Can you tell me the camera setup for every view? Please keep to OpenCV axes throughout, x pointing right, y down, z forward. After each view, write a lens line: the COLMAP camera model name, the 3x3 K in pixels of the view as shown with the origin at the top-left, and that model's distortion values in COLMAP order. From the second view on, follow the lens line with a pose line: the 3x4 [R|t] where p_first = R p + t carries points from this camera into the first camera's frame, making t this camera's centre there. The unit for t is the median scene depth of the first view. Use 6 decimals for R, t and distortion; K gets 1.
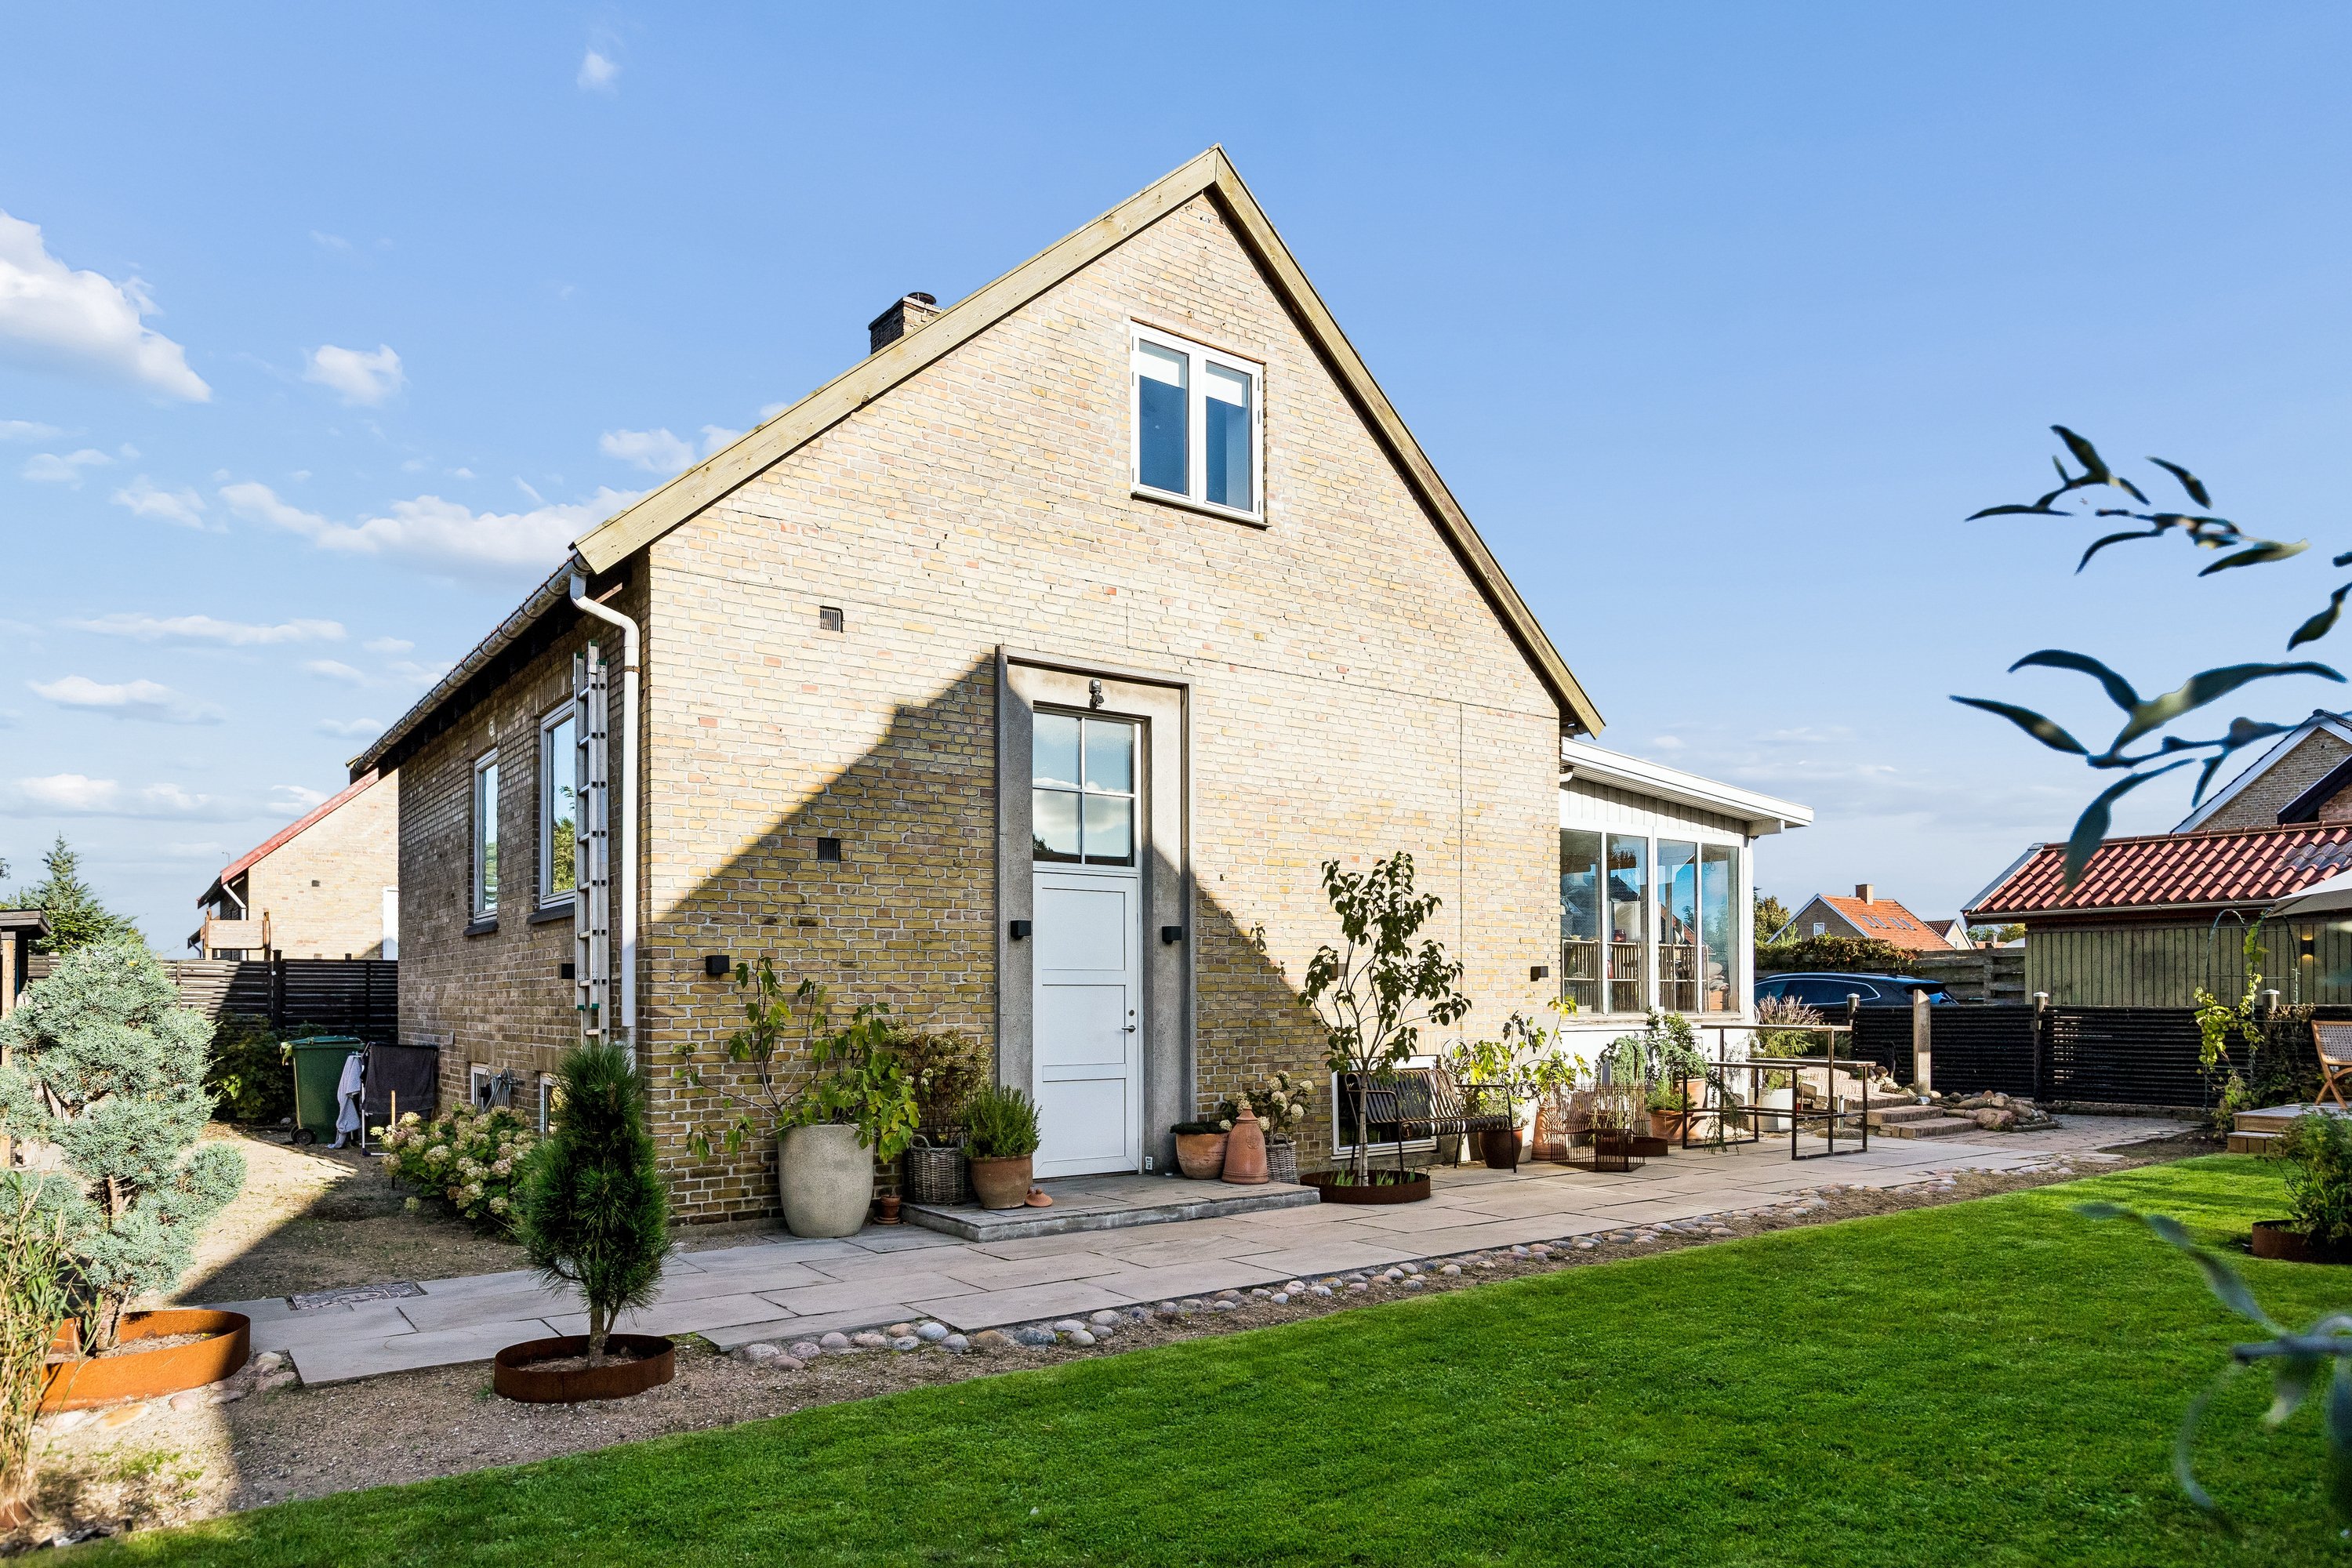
lens RADIAL K [[1483.8, 0, 1204.6], [0, 1483.8, 987.0], [0, 0, 1]] dist [-0.002282, 0.004738]
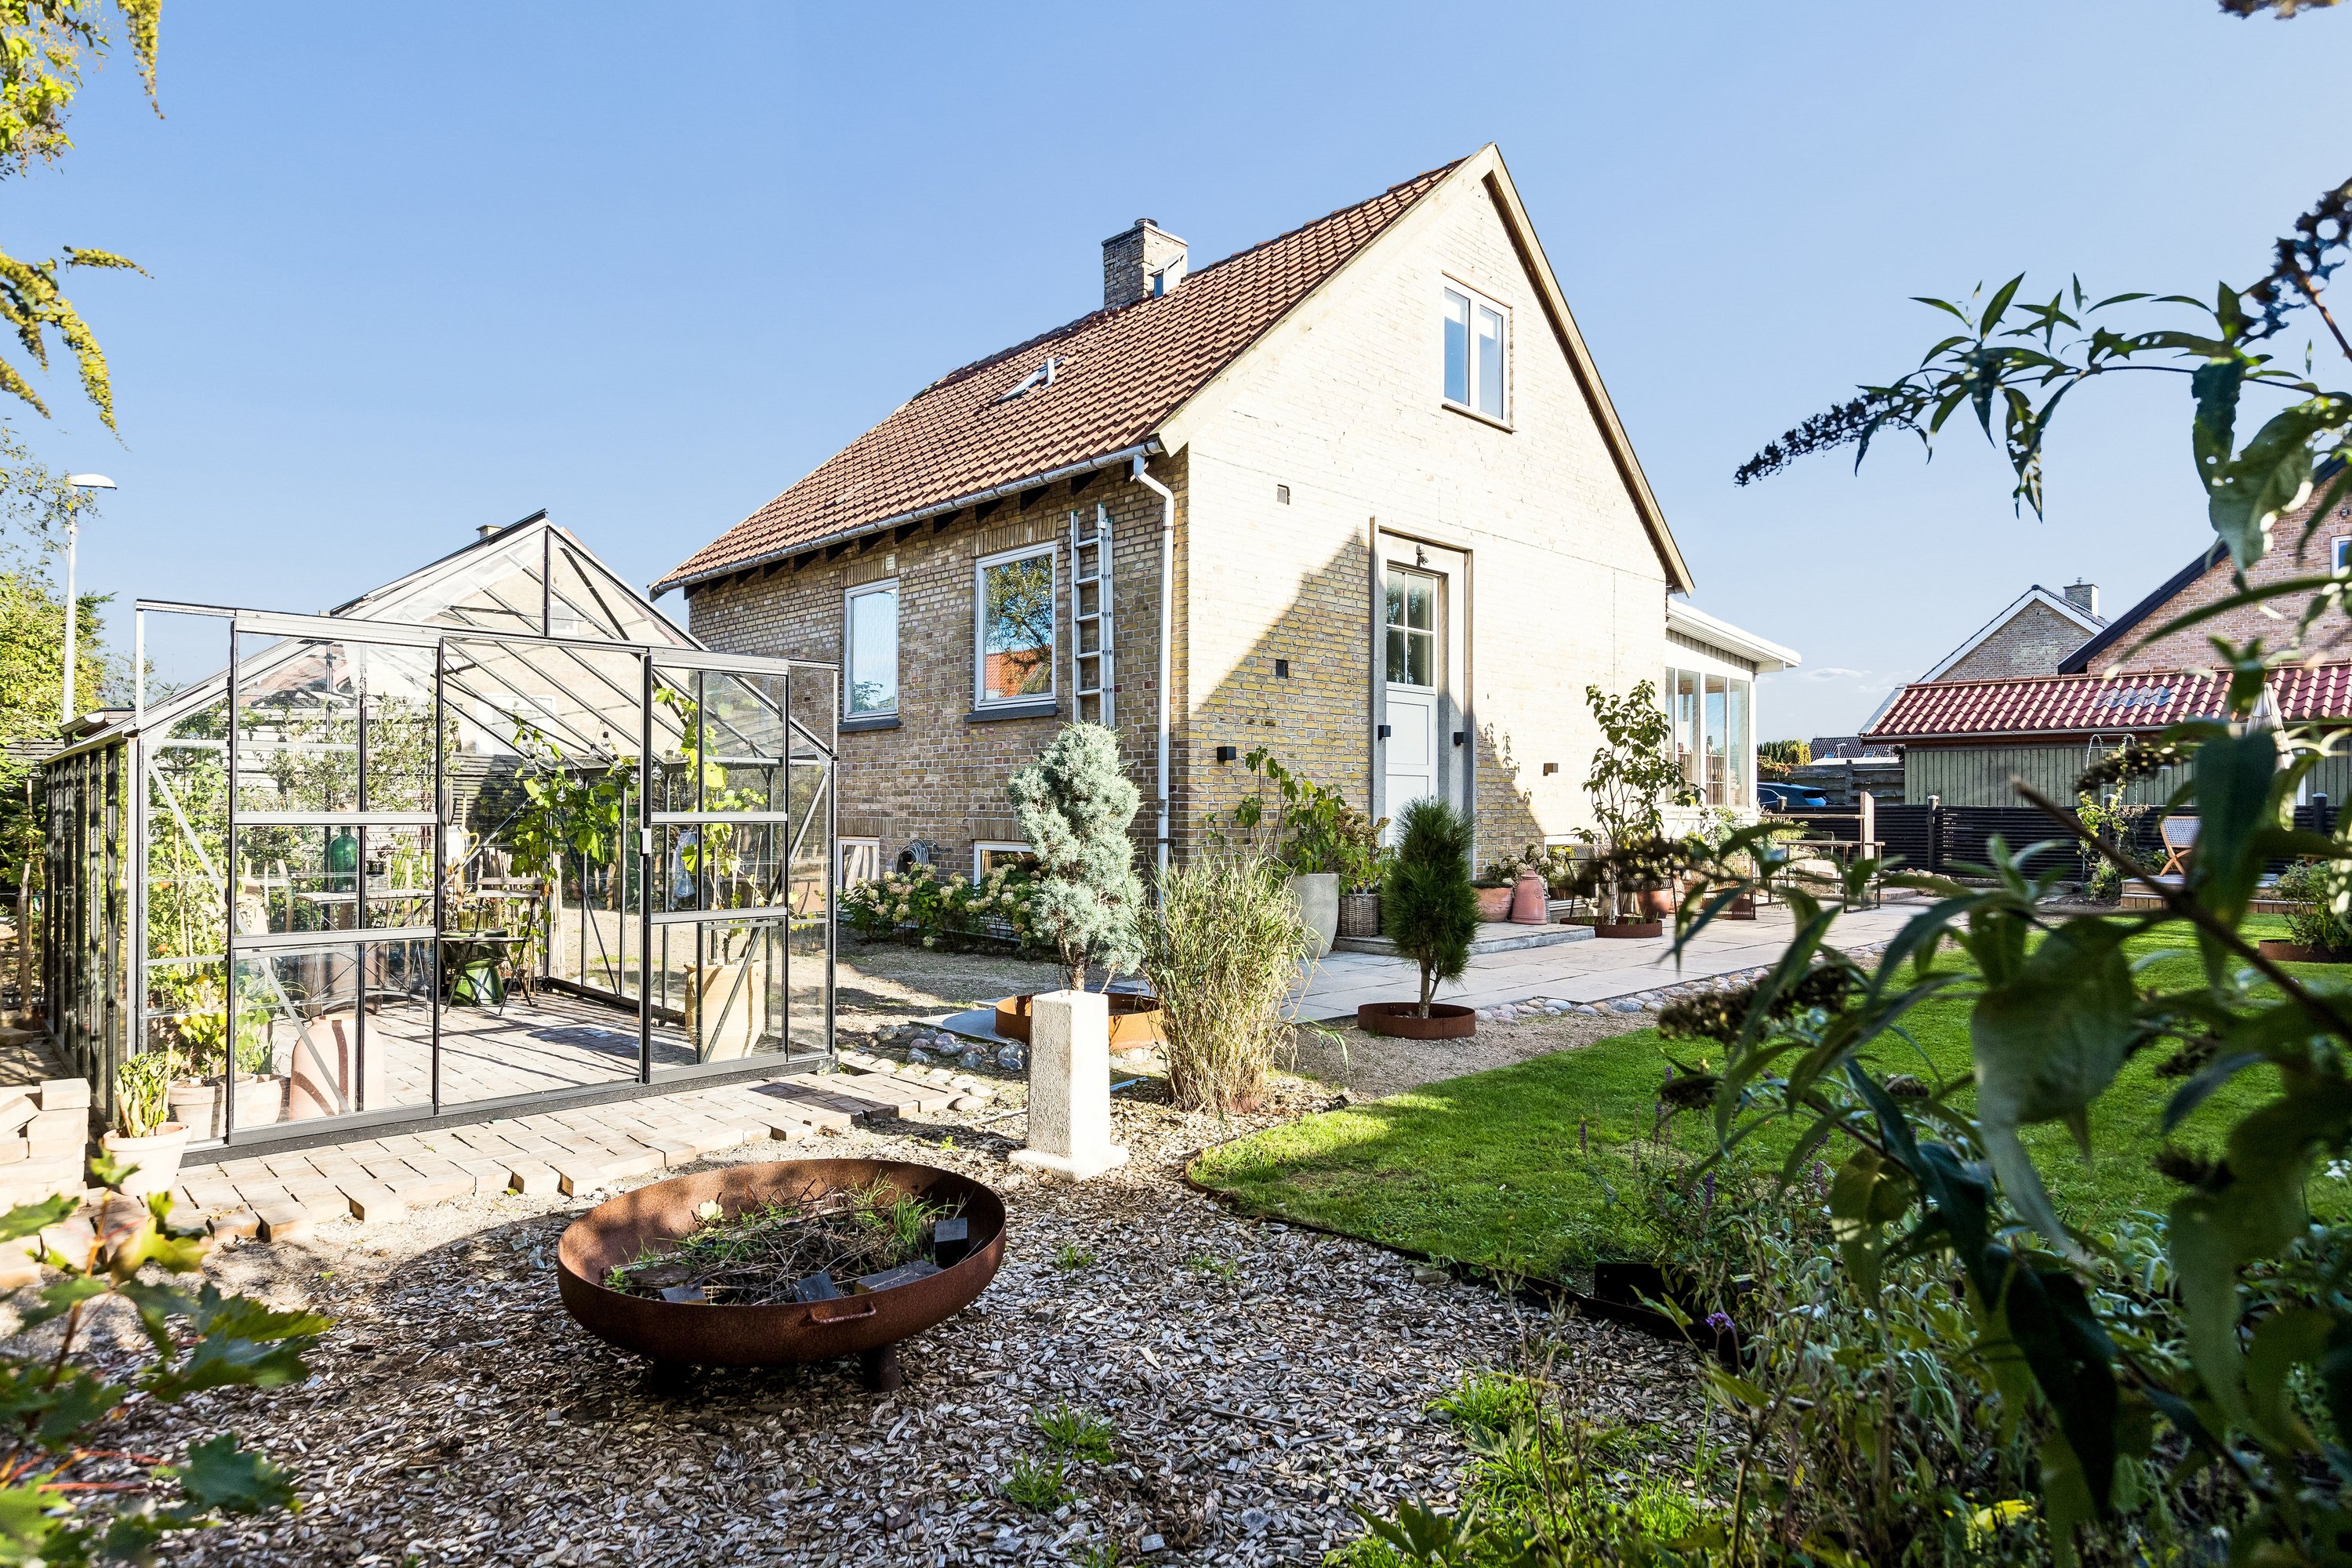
lens RADIAL K [[1285.9, 0, 1179.0], [0, 1285.9, 803.7], [0, 0, 1]] dist [0.002307, -0.002137]
pose [[0.992741, 0.008418, 0.119975, -0.409090], [-0.008876, 0.999955, 0.003282, 0.021324], [-0.119942, -0.004323, 0.992771, -0.110109]]
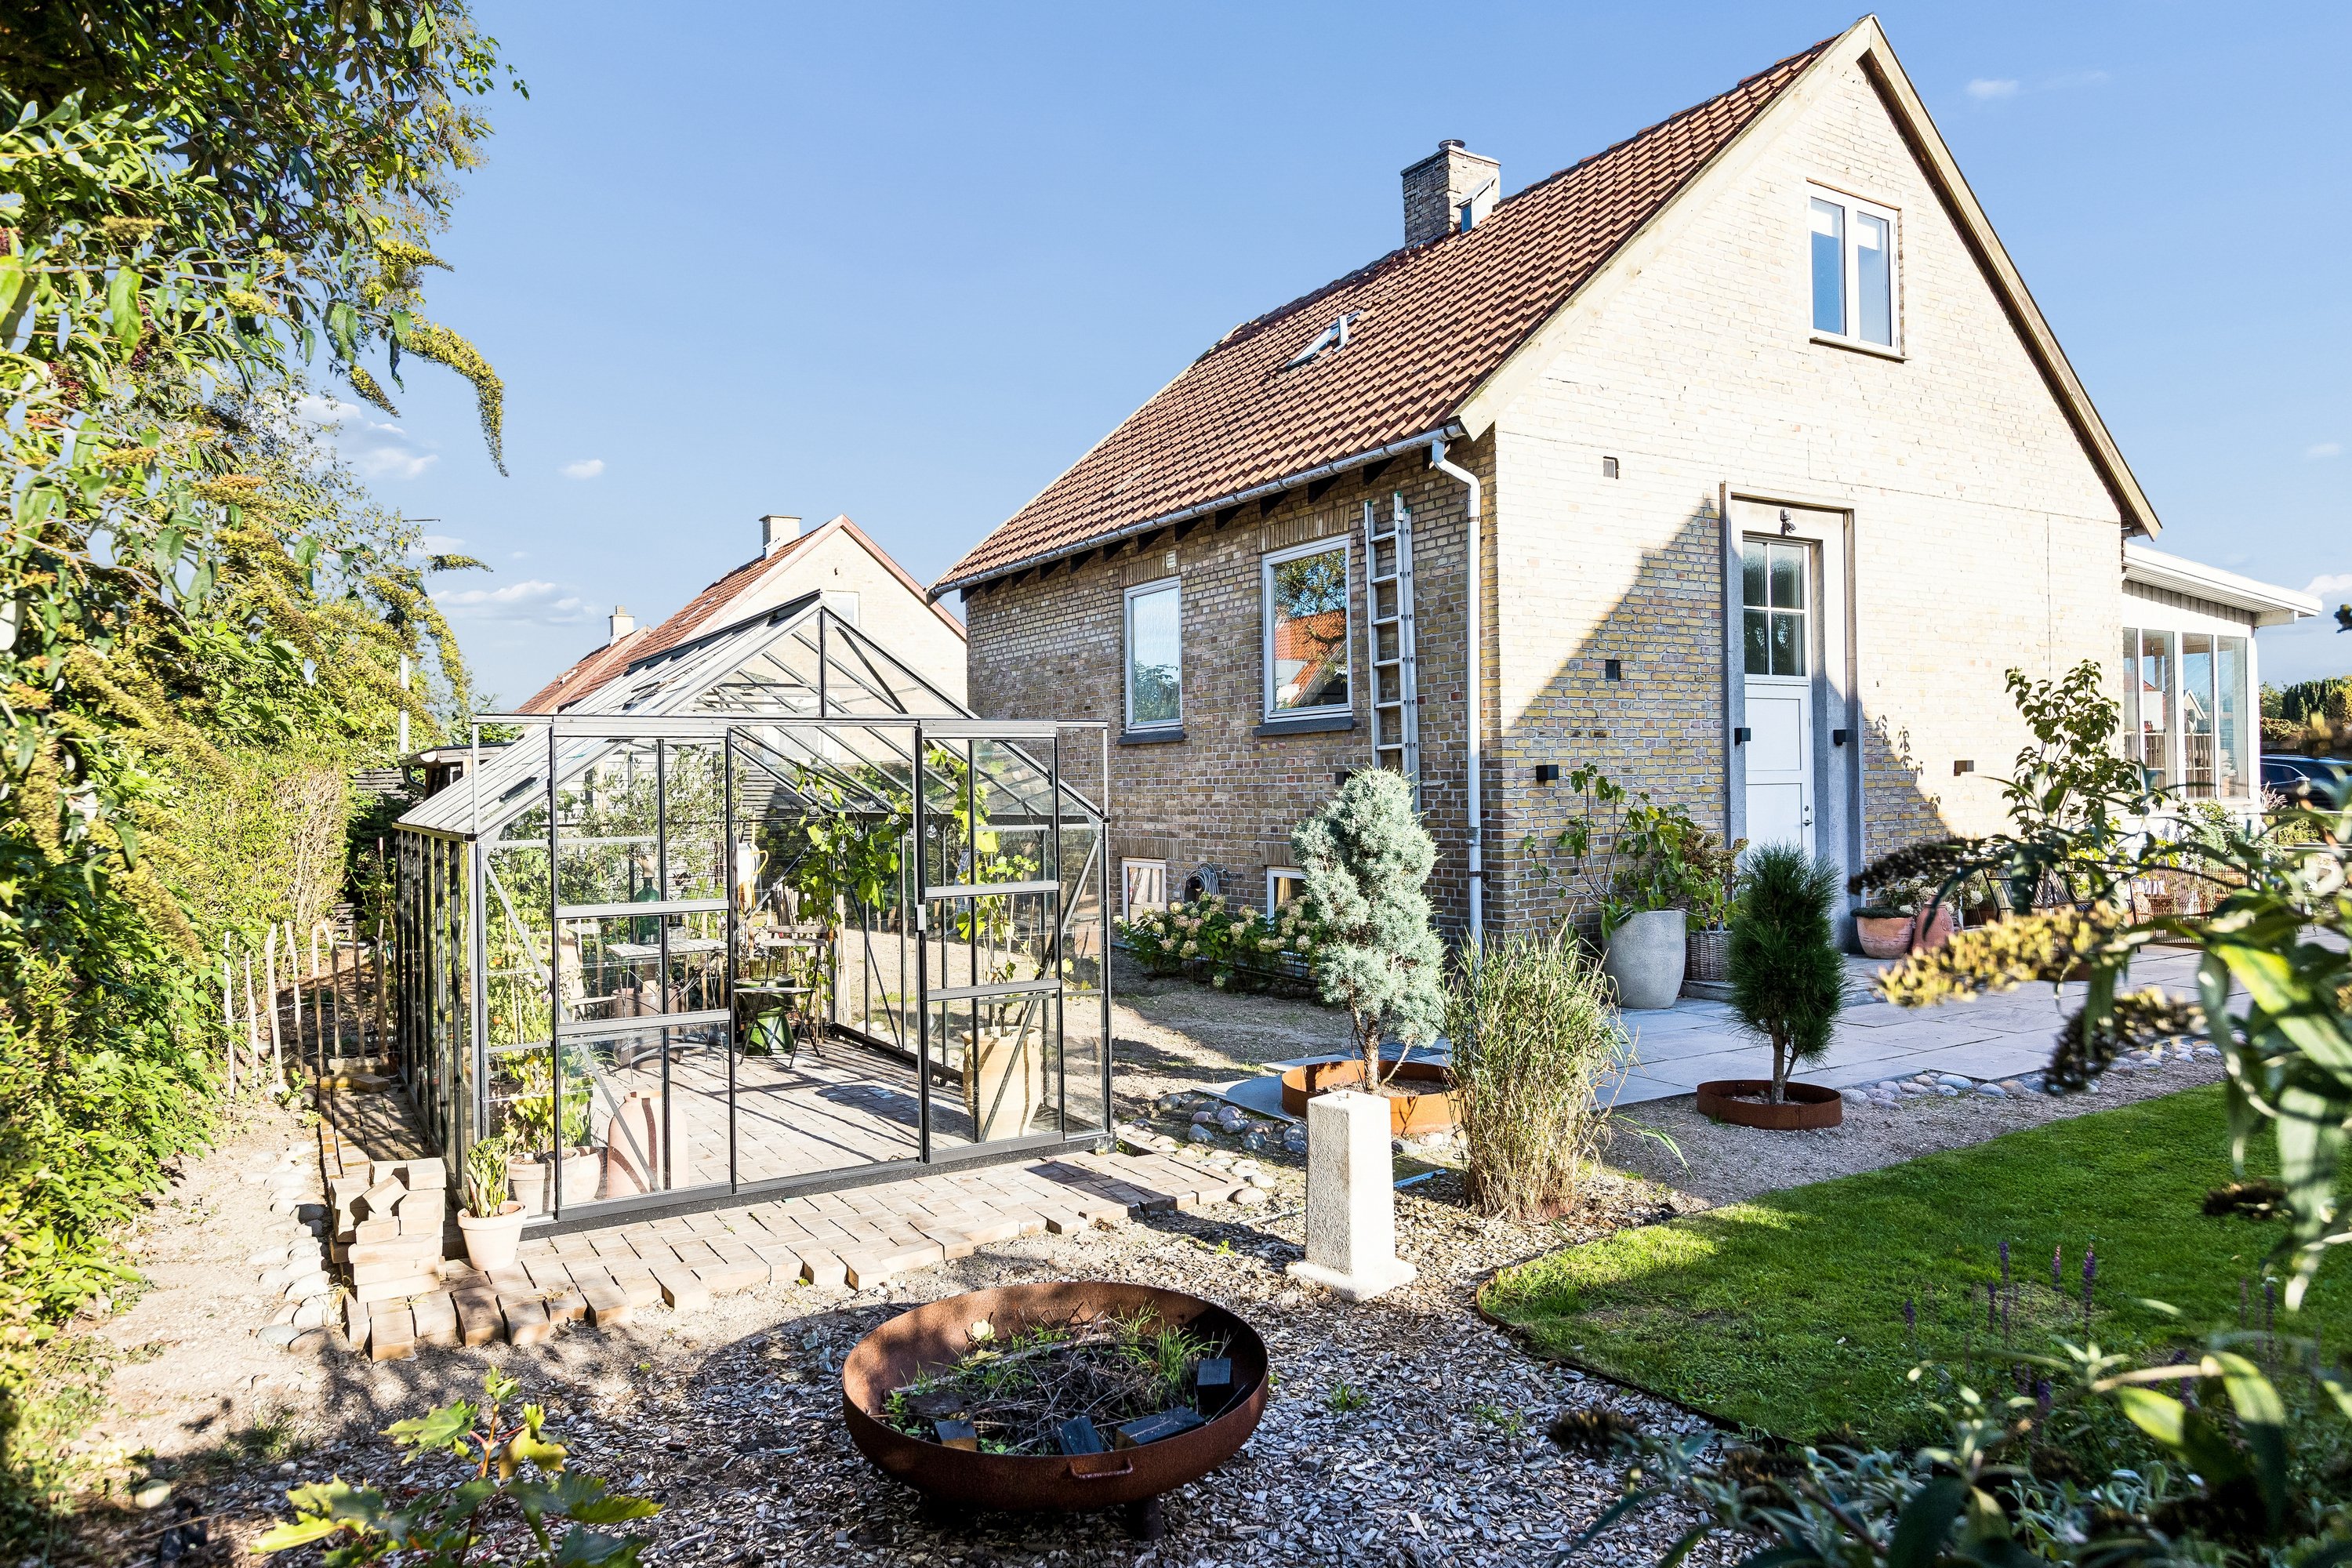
lens RADIAL K [[1480.1, 0, 1186.0], [0, 1480.1, 784.9], [0, 0, 1]] dist [-0.011706, 0.010836]
pose [[0.994691, -0.011146, -0.102303, -0.395210], [0.012133, 0.999886, 0.009033, -0.015541], [0.102190, -0.010226, 0.994712, -0.141594]]
